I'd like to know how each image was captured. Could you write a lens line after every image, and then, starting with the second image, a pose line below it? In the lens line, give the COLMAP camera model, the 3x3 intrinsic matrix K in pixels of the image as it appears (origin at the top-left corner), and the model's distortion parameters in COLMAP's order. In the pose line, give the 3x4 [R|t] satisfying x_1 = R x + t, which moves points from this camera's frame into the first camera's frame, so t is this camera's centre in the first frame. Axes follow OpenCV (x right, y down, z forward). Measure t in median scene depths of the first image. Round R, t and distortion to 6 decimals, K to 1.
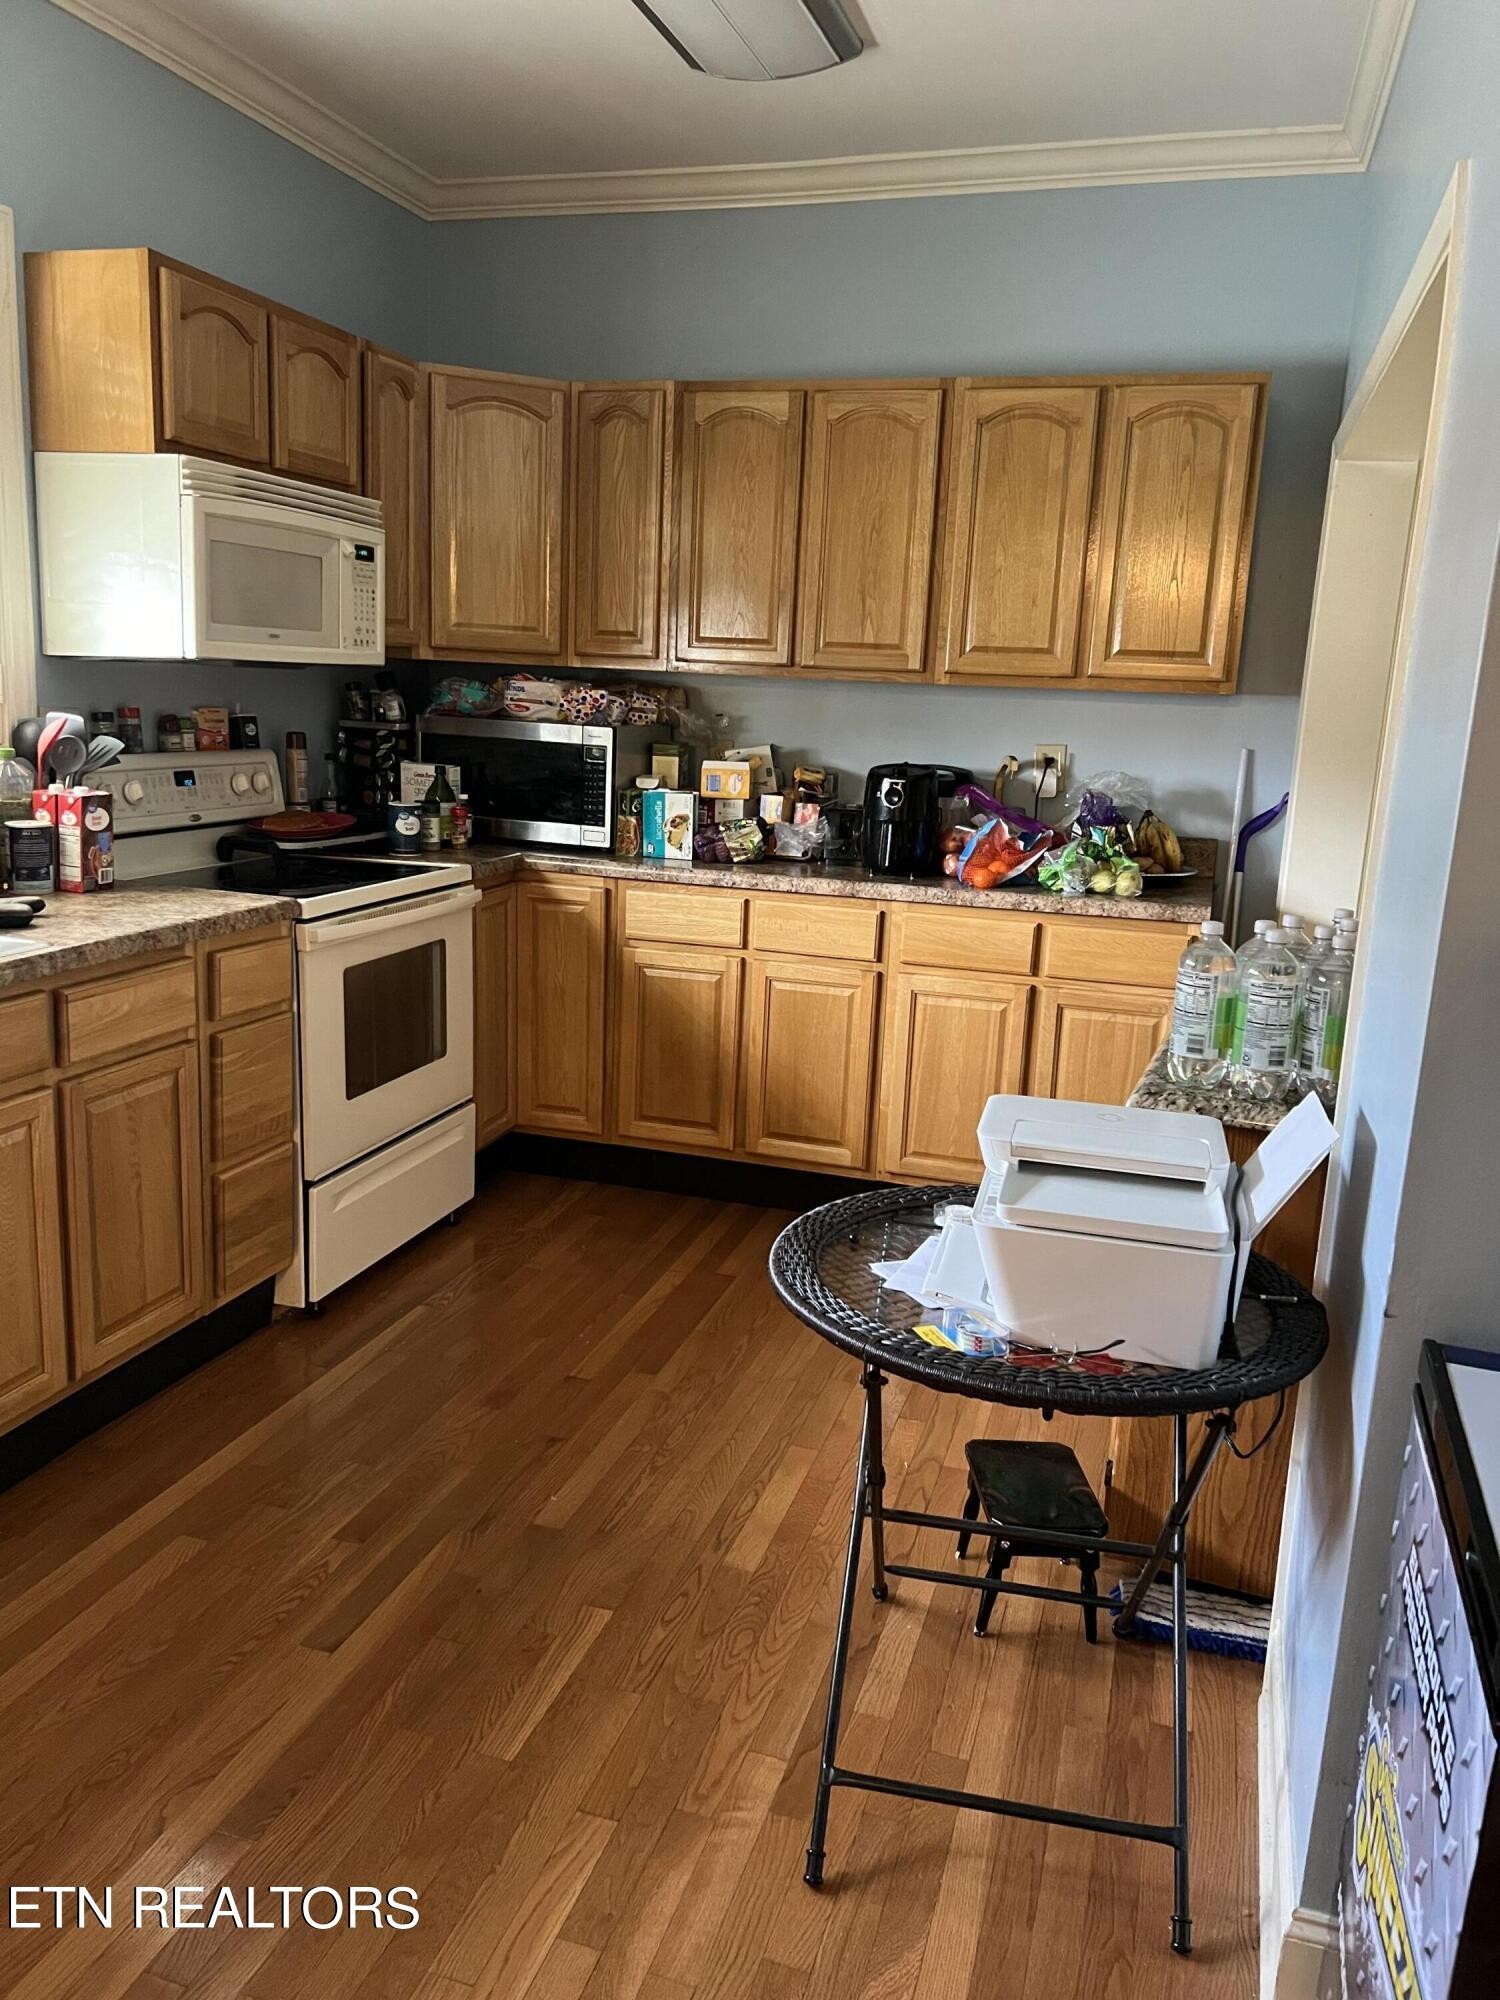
lens RADIAL K [[1508.6, 0, 750.0], [0, 1508.6, 1000.0], [0, 0, 1]] dist [0.063967, -0.079115]
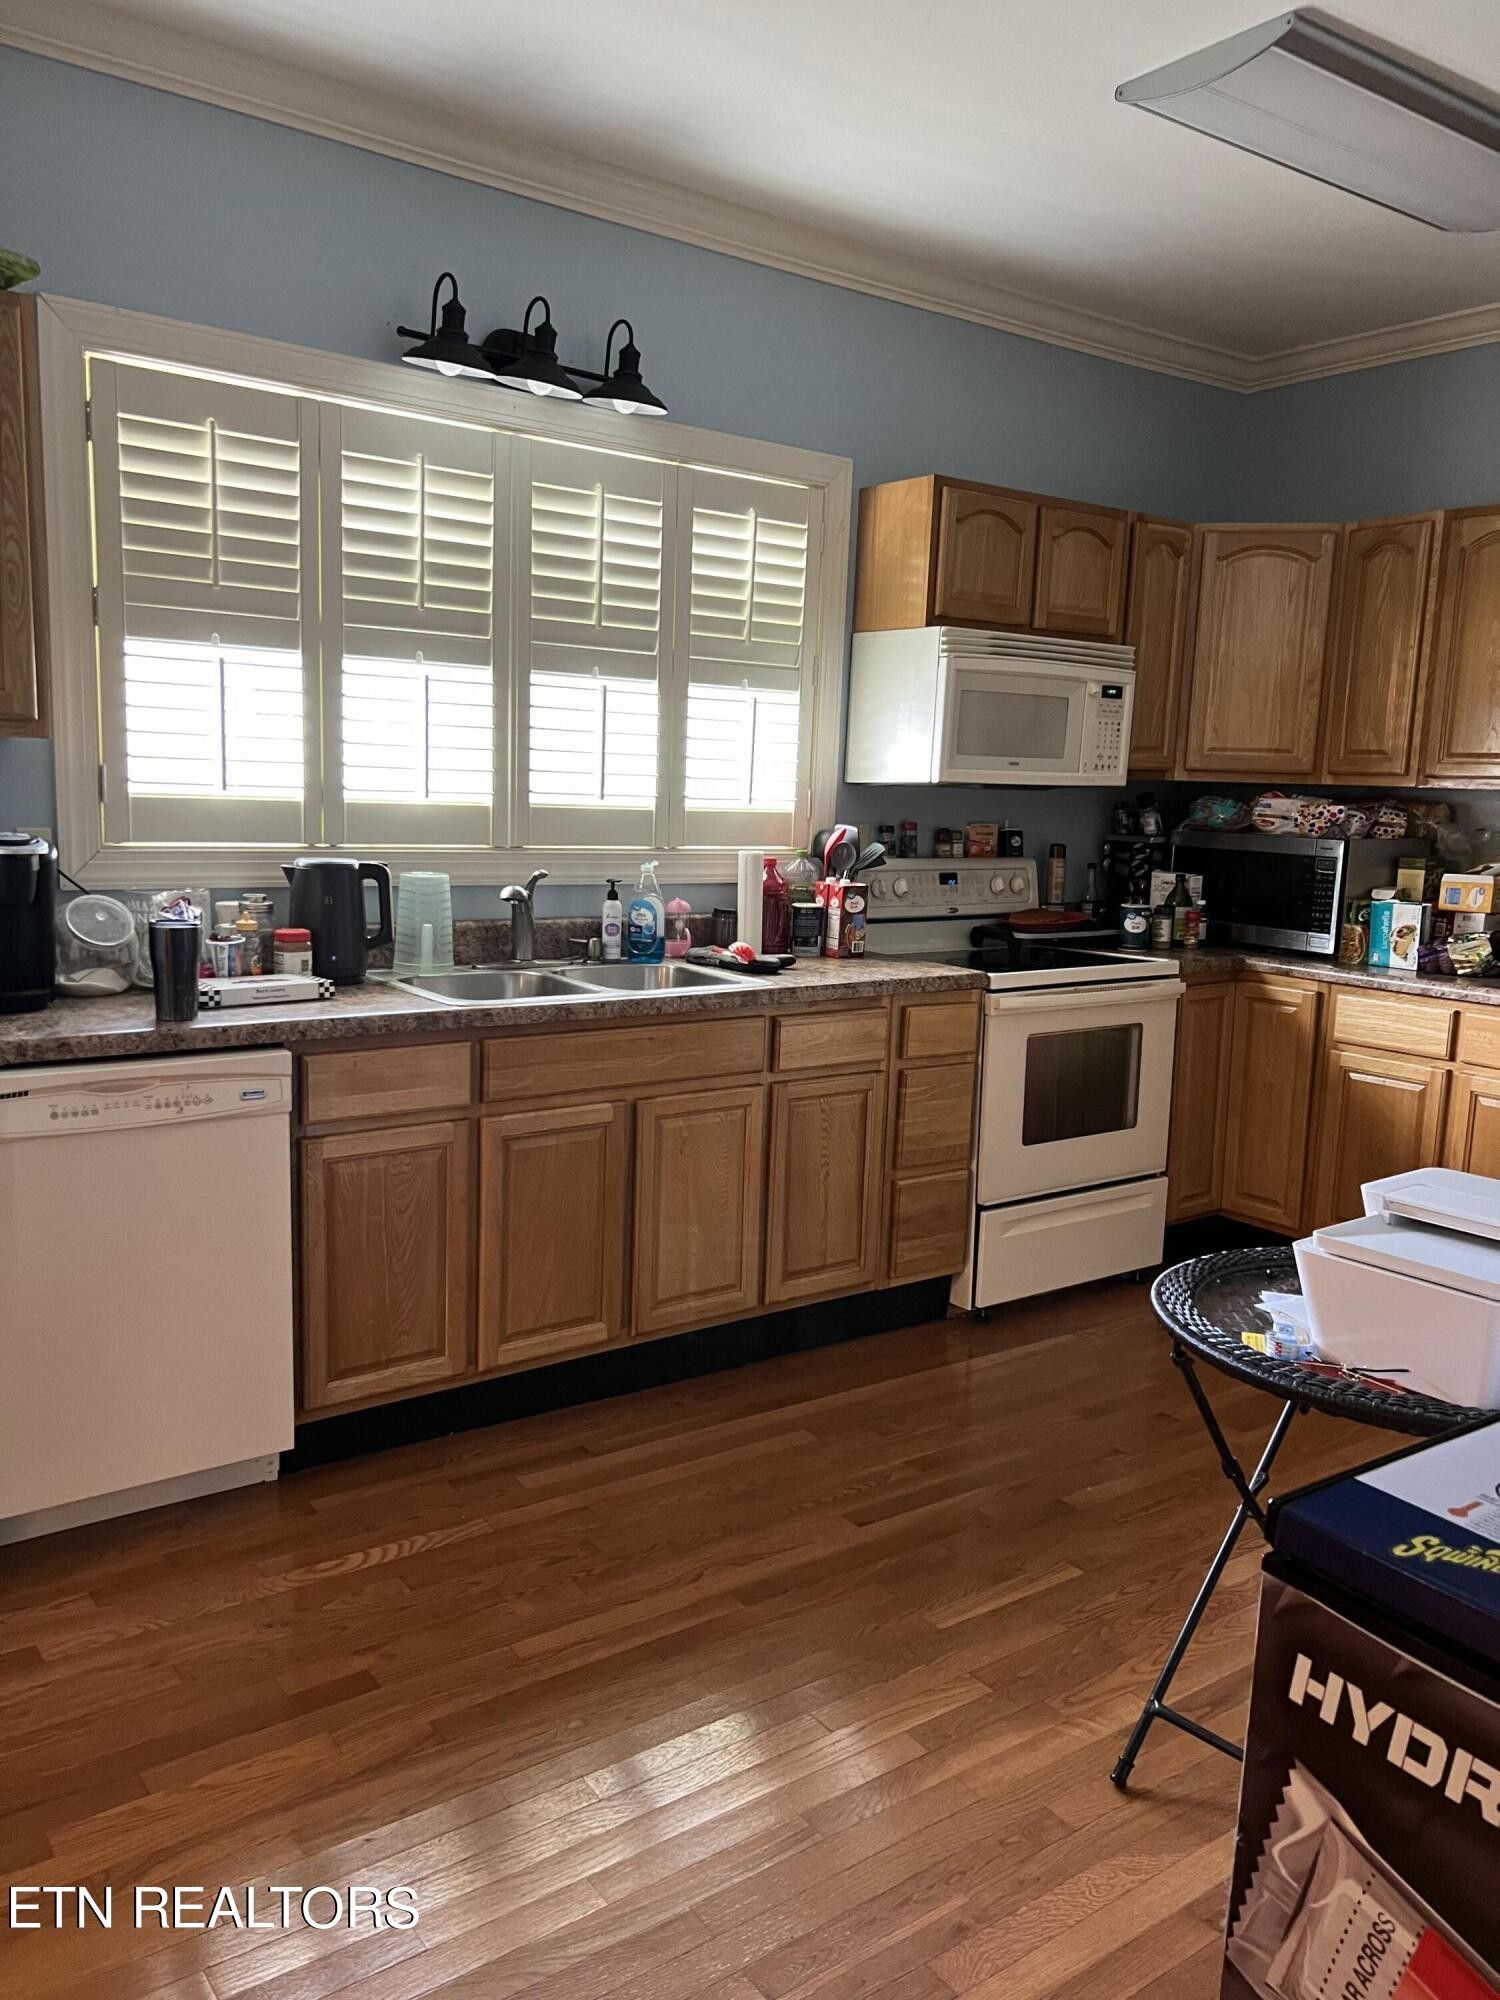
lens RADIAL K [[1525.3, 0, 747.3], [0, 1525.3, 1033.9], [0, 0, 1]] dist [0.102021, -0.204900]
pose [[0.801413, 0.080731, -0.592638, 0.239358], [-0.119606, 0.992467, -0.026545, 0.033012], [0.586030, 0.092156, 0.805032, -0.095896]]
